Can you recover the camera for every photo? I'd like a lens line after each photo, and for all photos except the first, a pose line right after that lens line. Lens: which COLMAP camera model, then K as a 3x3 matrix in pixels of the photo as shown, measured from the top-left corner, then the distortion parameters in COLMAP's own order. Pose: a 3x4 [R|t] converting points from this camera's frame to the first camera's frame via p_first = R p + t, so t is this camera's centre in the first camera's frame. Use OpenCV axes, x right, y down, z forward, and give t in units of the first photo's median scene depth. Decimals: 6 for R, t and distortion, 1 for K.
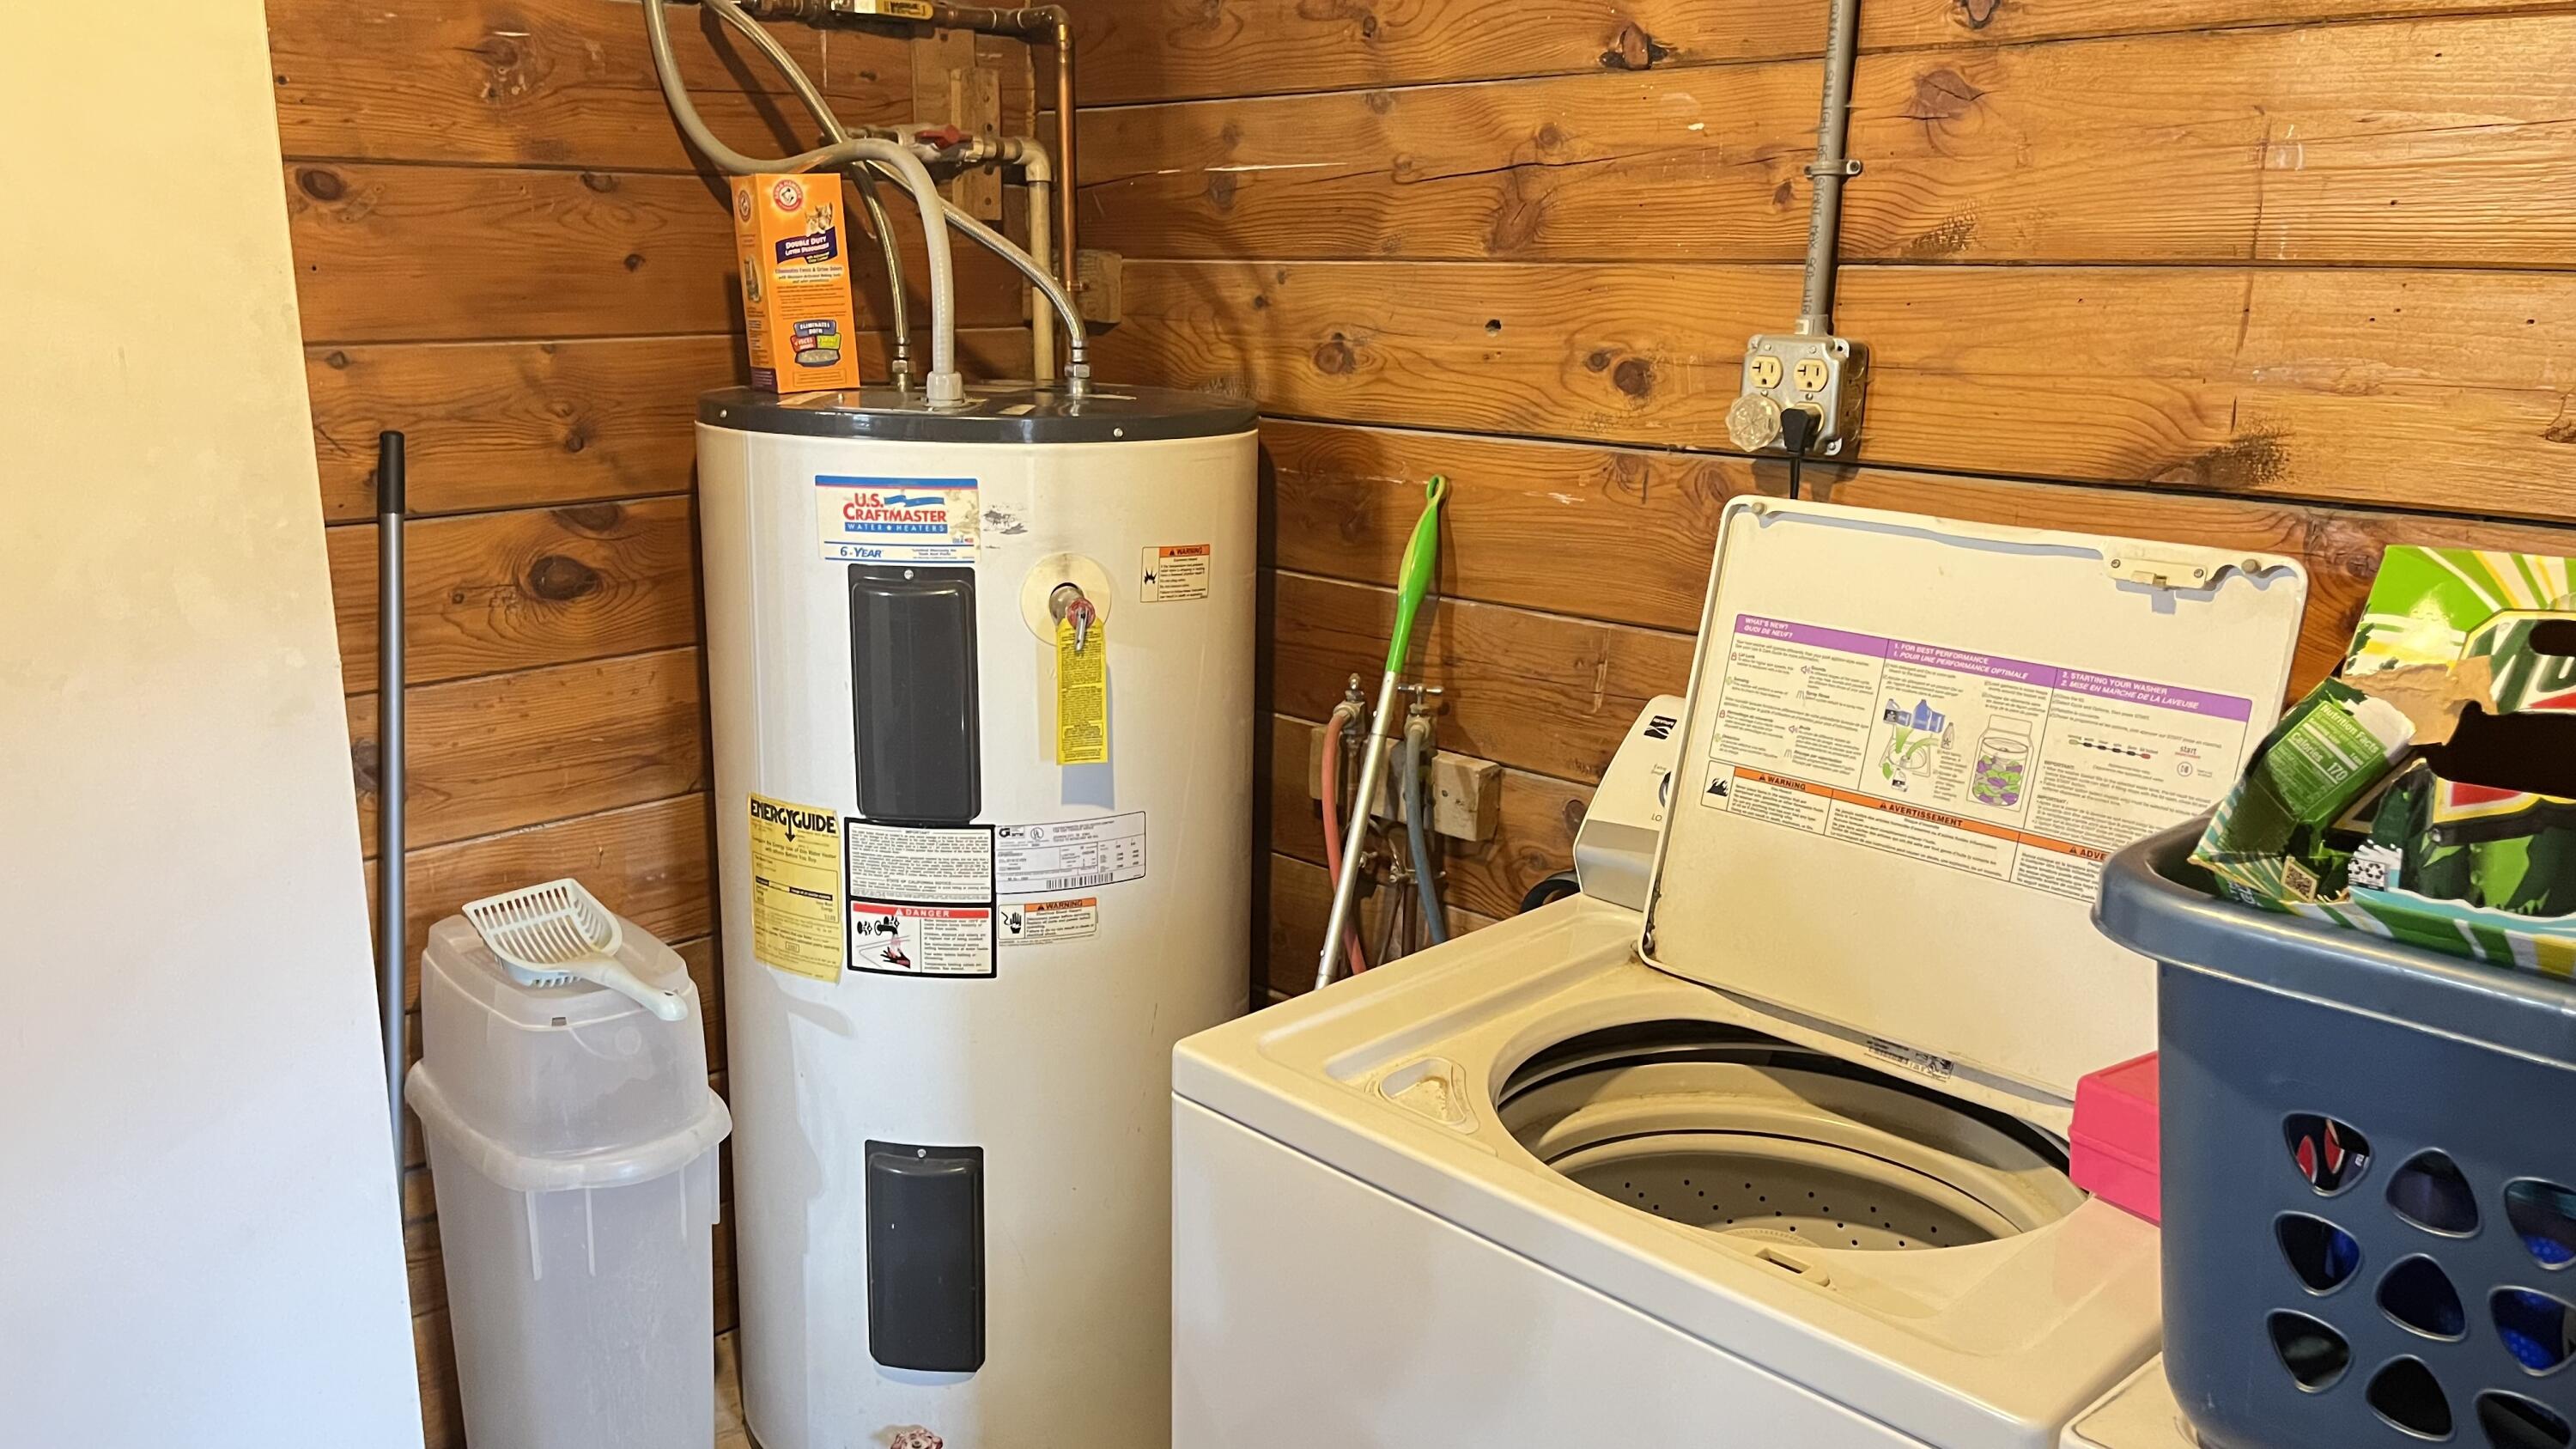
lens RADIAL K [[1950.5, 0, 1308.7], [0, 1950.5, 746.6], [0, 0, 1]] dist [0.076898, -0.093075]
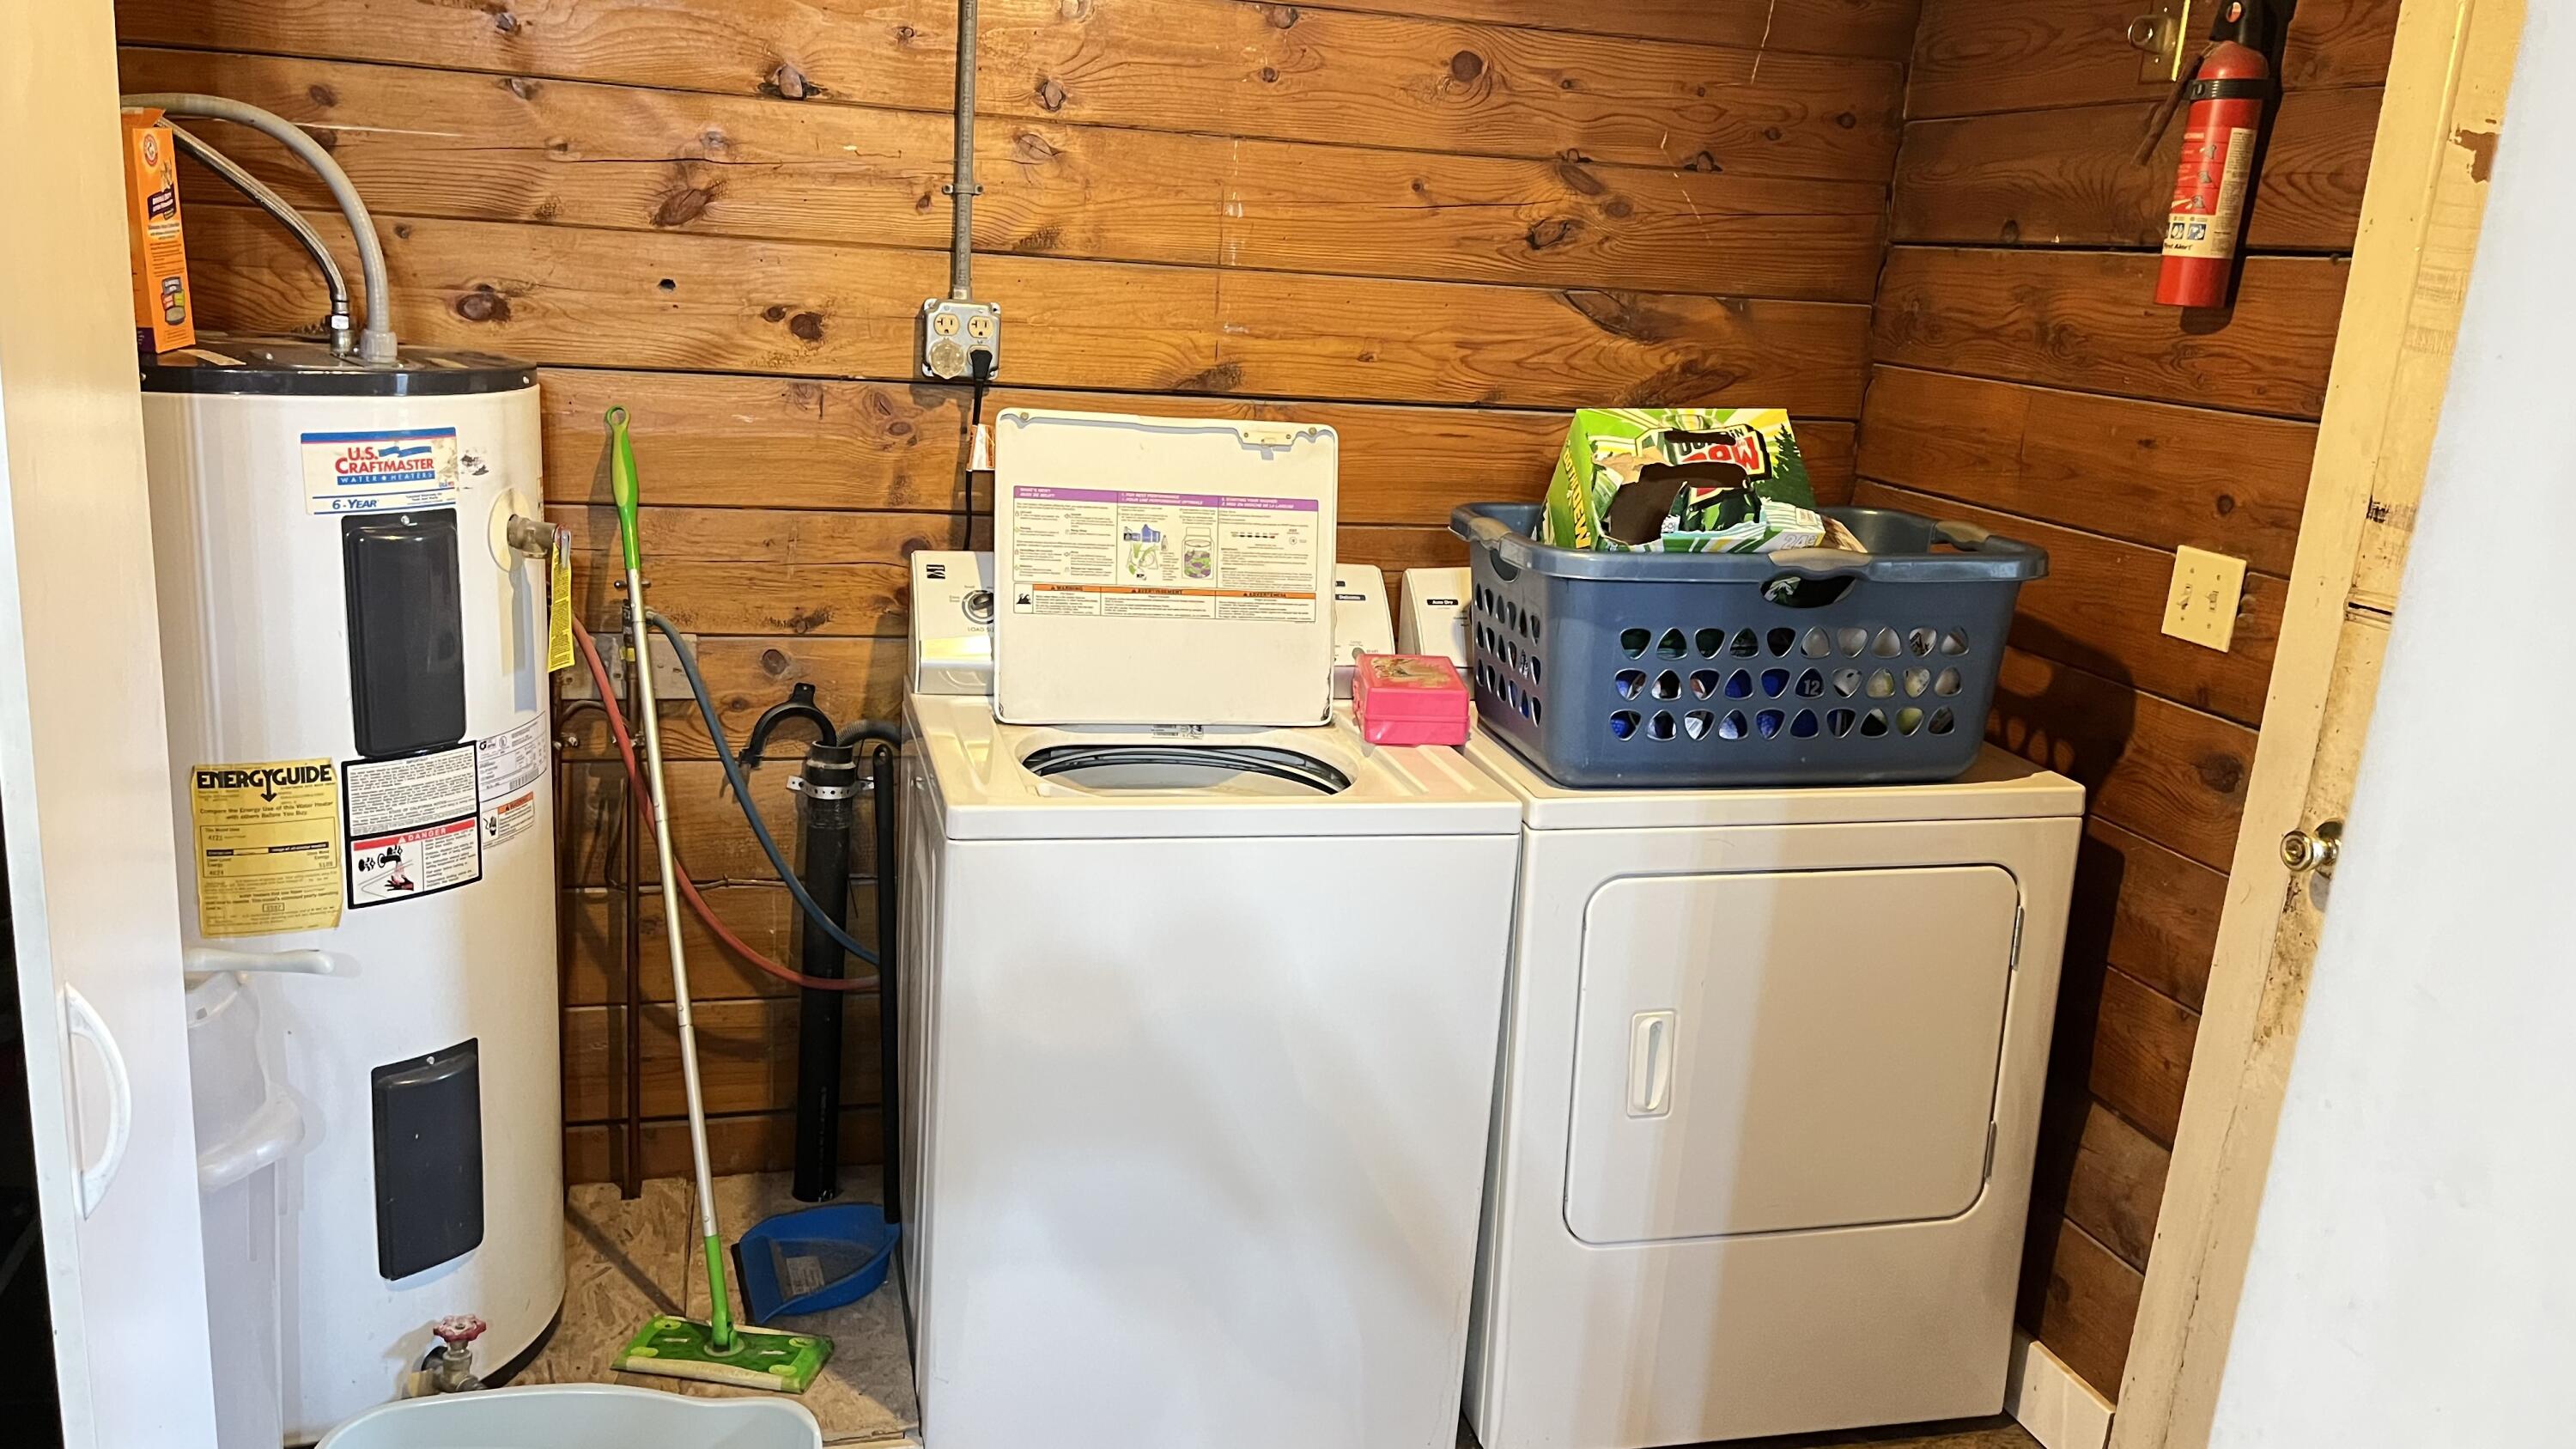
lens RADIAL K [[1950.5, 0, 1308.7], [0, 1950.5, 746.6], [0, 0, 1]] dist [0.076898, -0.093075]
pose [[0.495749, -0.196713, 0.845894, -0.901349], [0.154114, 0.978477, 0.137225, -0.038263], [-0.854682, 0.062335, 0.515395, 0.020925]]
